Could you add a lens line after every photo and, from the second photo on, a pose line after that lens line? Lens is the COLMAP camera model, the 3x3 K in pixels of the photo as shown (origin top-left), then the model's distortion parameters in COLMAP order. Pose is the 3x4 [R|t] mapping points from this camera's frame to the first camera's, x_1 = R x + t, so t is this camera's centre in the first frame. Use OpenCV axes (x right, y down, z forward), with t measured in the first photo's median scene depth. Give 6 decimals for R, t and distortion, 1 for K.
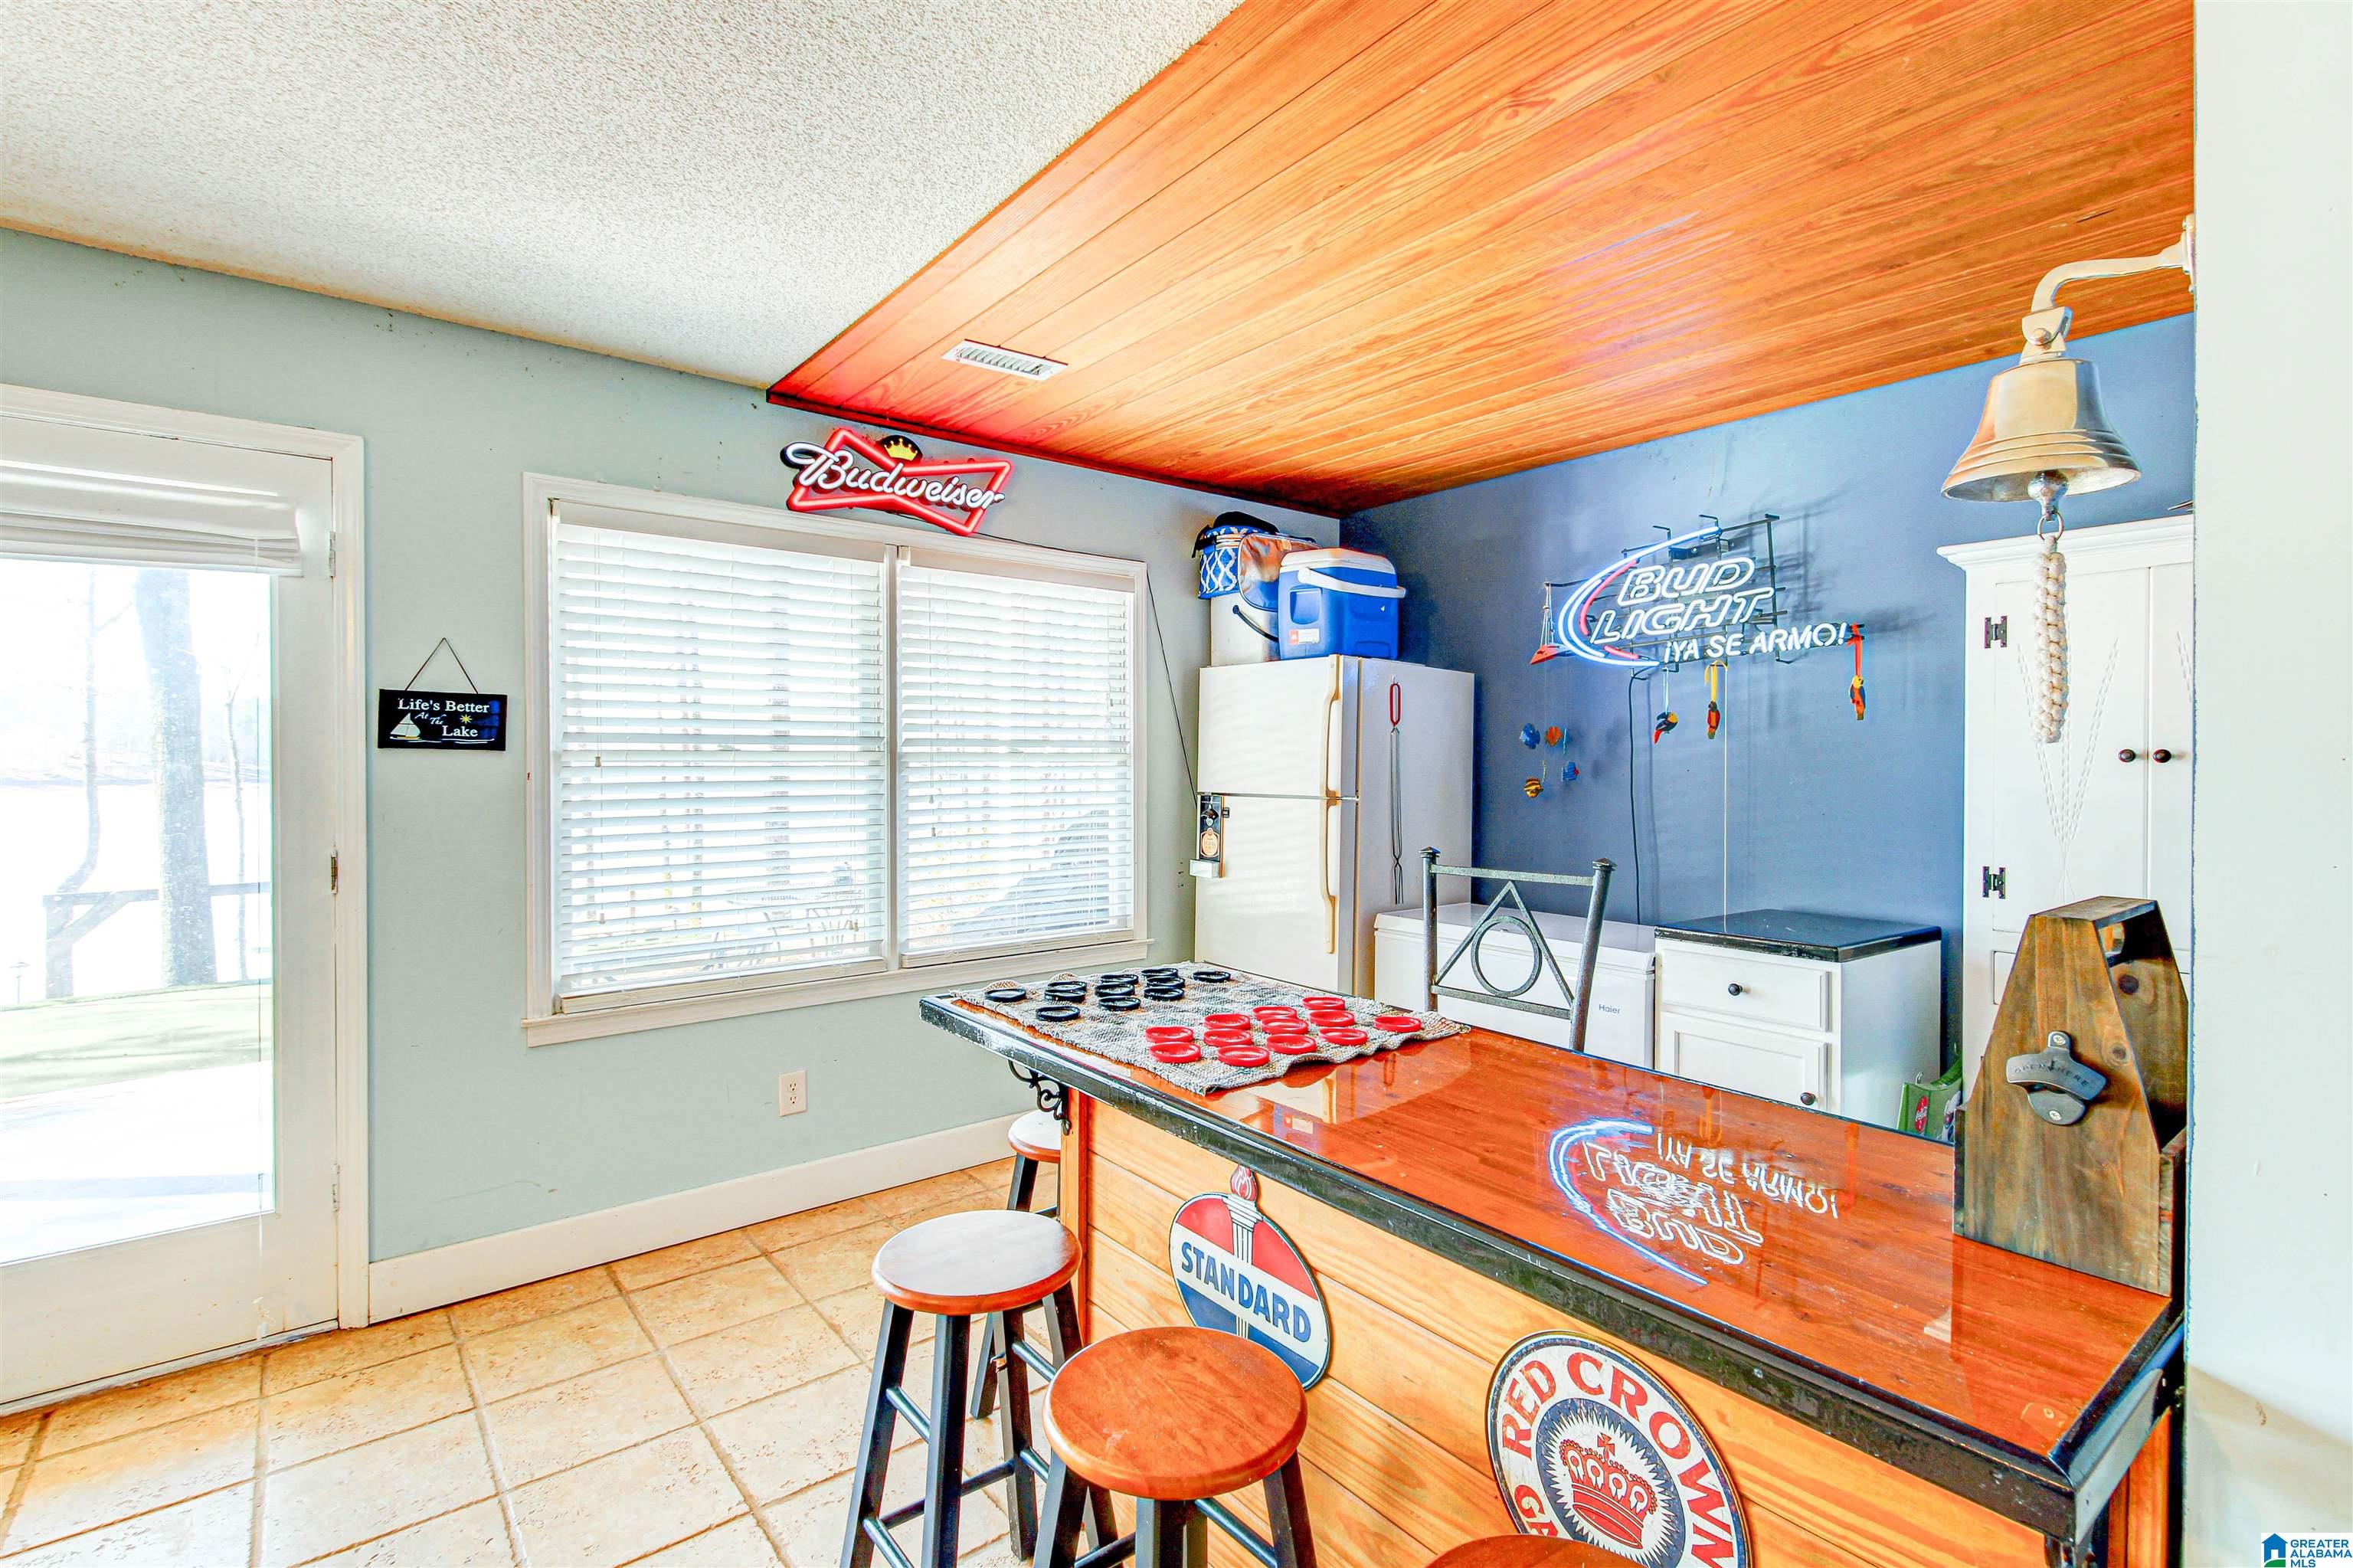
lens RADIAL K [[1115.5, 0, 1163.8], [0, 1115.5, 780.0], [0, 0, 1]] dist [0.004372, -0.004192]
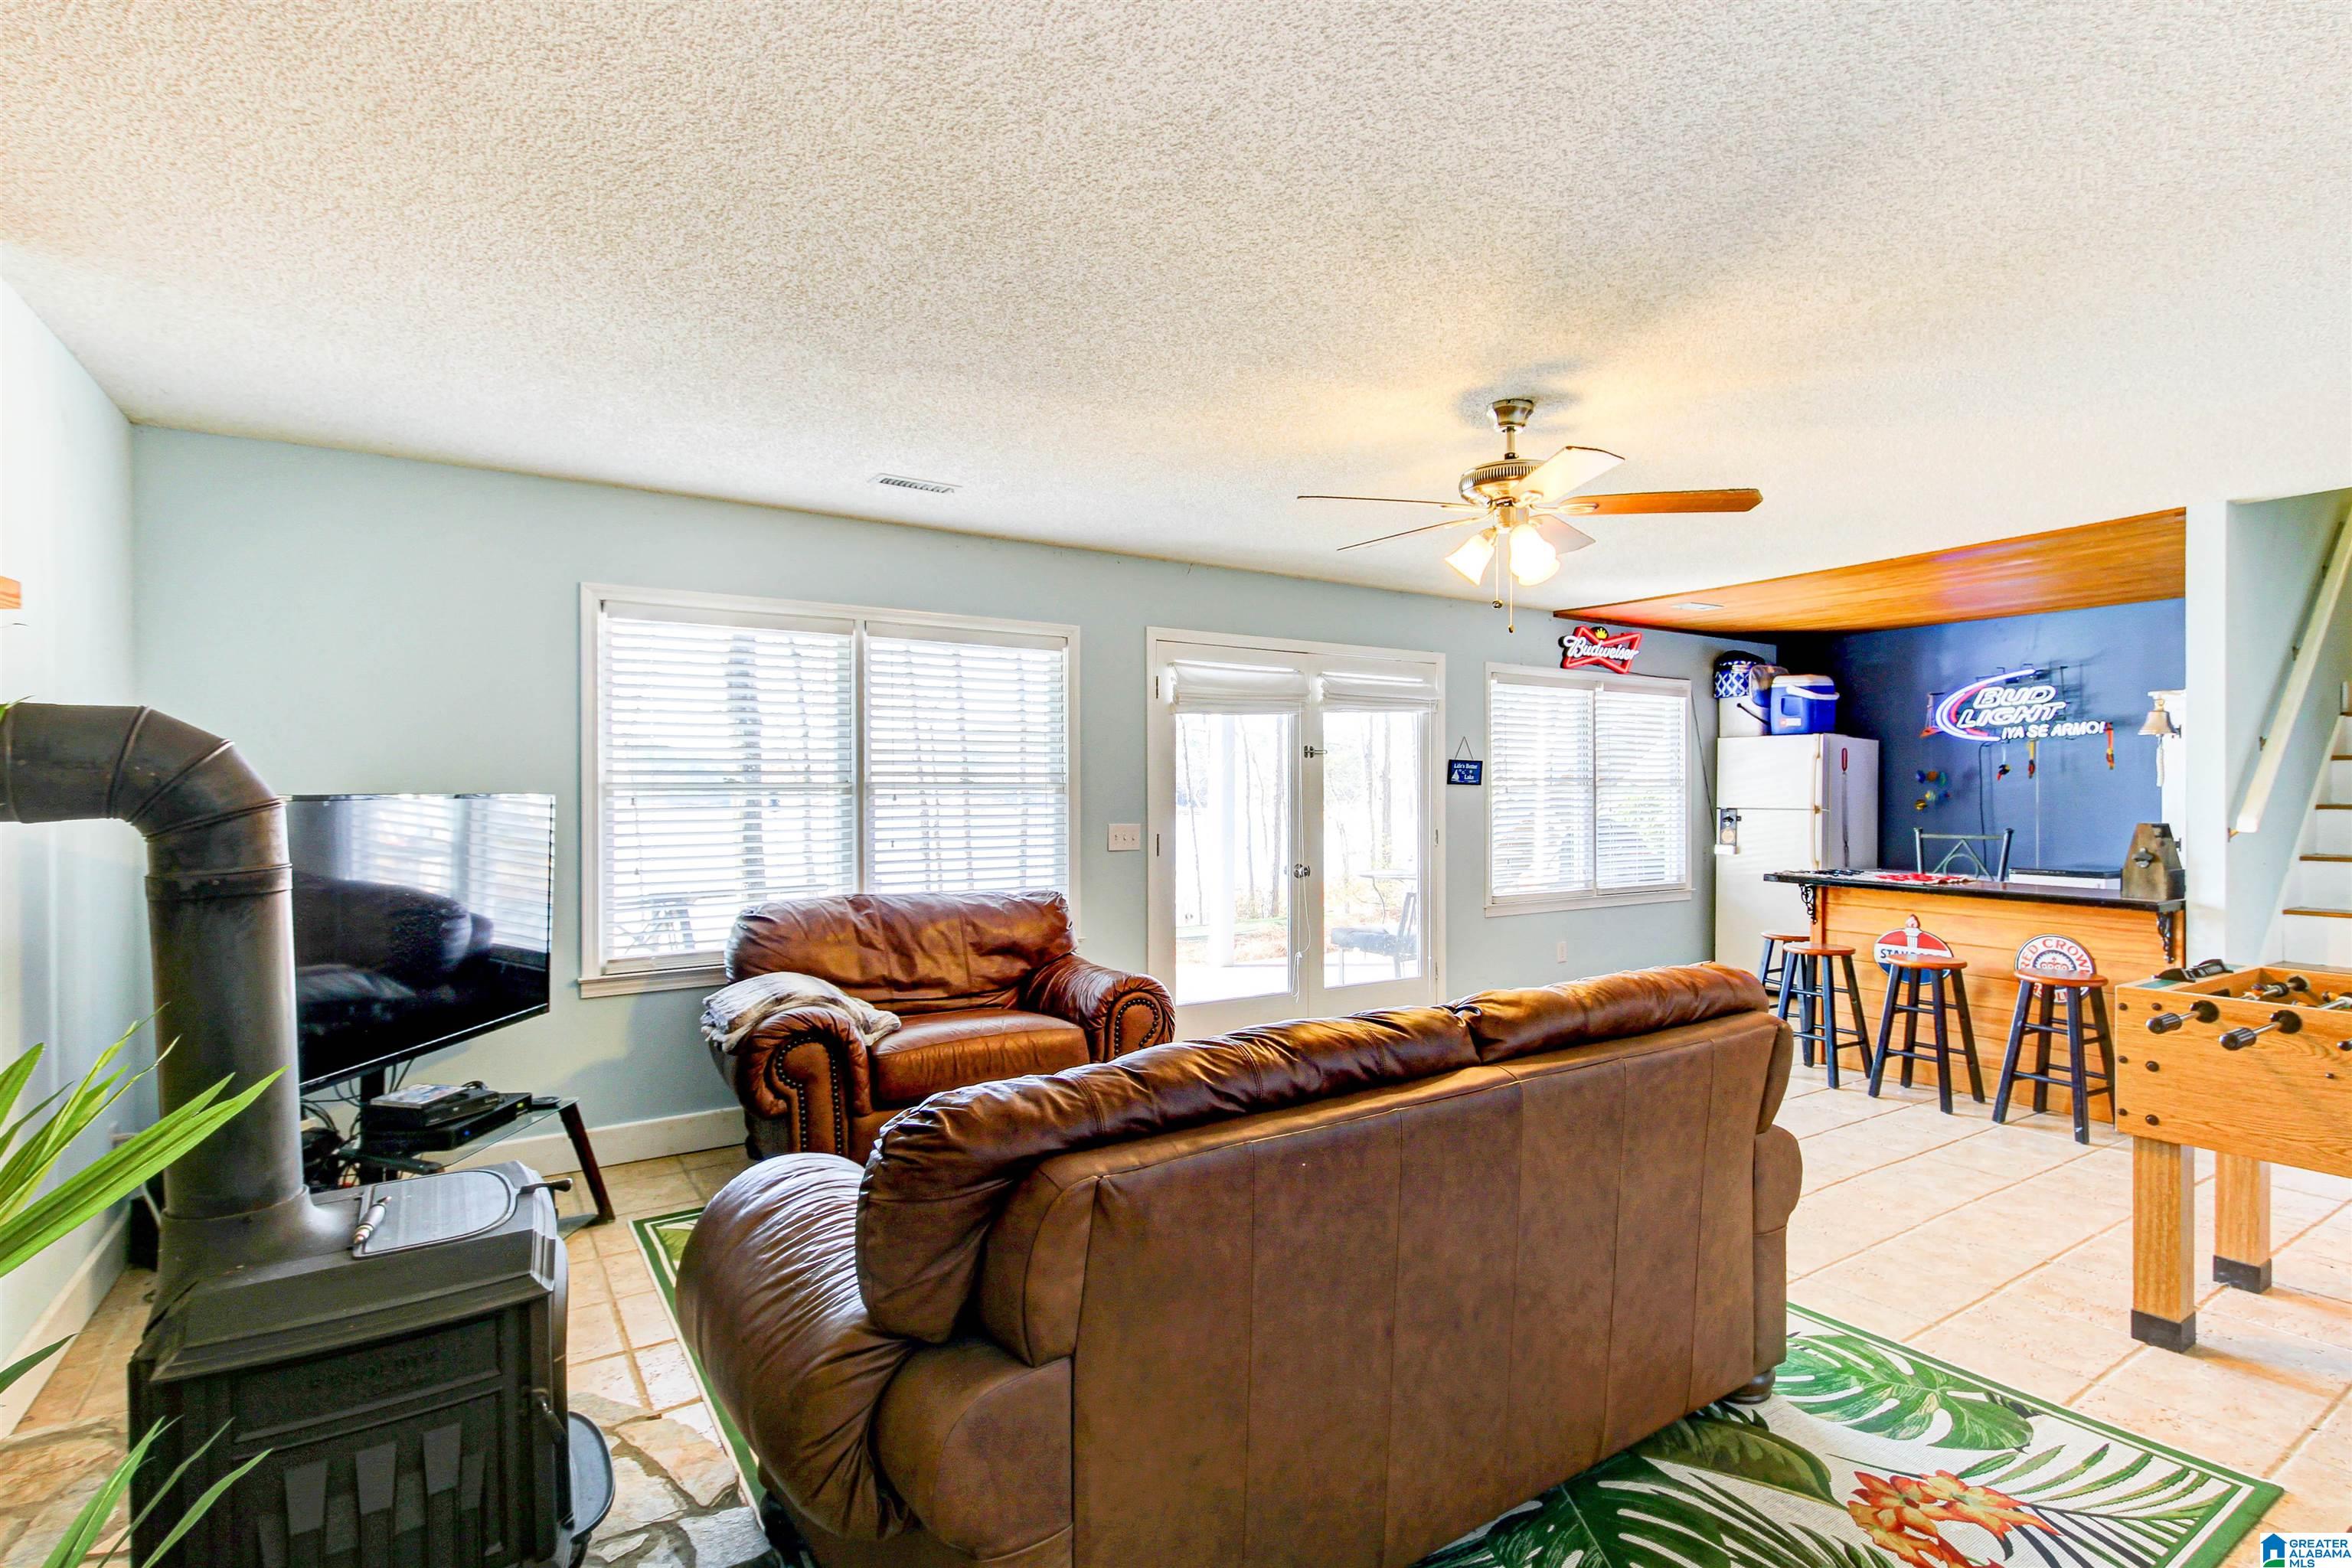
lens RADIAL K [[1115.0, 0, 1269.5], [0, 1115.0, 811.6], [0, 0, 1]] dist [0.004372, -0.004192]
pose [[0.997203, 0.000759, -0.074733, -0.637649], [-0.000707, 0.999999, 0.000718, 0.019149], [0.074734, -0.000663, 0.997203, -0.967374]]
